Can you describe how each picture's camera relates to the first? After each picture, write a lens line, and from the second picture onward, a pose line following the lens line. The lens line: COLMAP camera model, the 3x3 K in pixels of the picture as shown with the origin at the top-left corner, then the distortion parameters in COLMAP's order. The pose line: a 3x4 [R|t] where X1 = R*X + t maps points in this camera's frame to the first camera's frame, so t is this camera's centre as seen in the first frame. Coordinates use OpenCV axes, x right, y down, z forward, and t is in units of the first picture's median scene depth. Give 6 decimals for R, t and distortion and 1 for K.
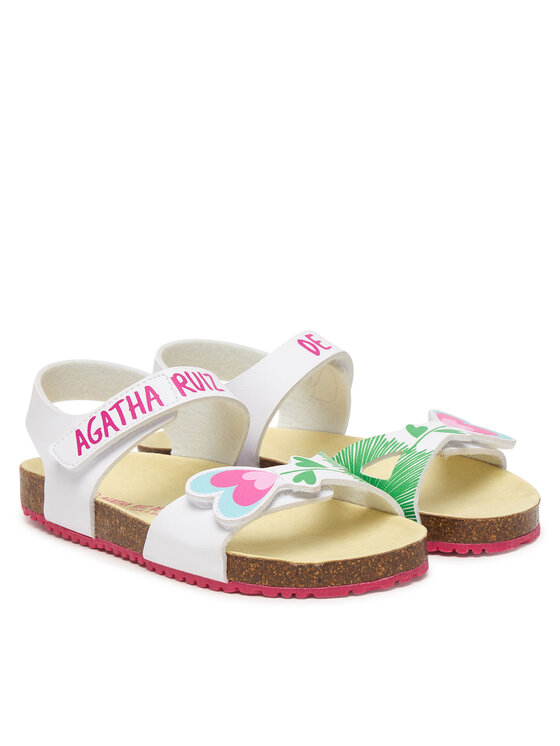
lens RADIAL K [[2030.9, 0, 280.3], [0, 2030.9, 372.9], [0, 0, 1]] dist [0.057709, 0.000000]
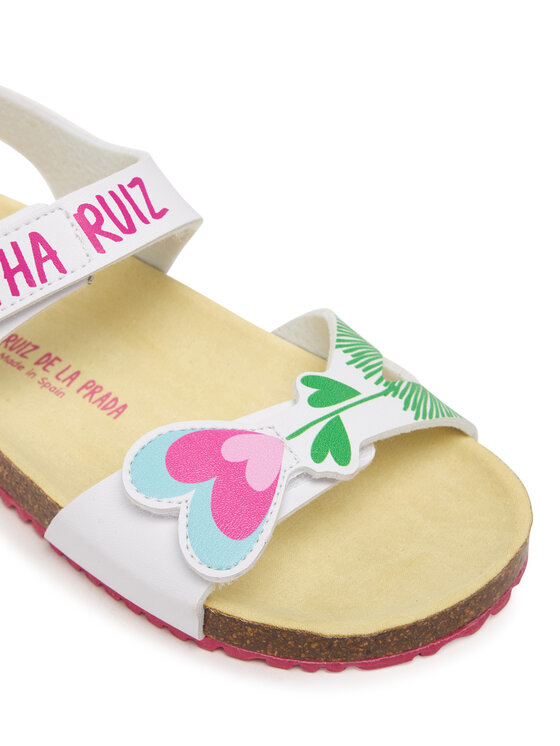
lens RADIAL K [[1641.7, 0, 279.4], [0, 1641.7, 373.1], [0, 0, 1]] dist [0.228881, 0.000000]
pose [[0.994406, -0.047010, 0.094589, -0.042996], [-0.000864, 0.891849, 0.452333, -0.167699], [-0.105623, -0.449884, 0.886819, 0.571069]]
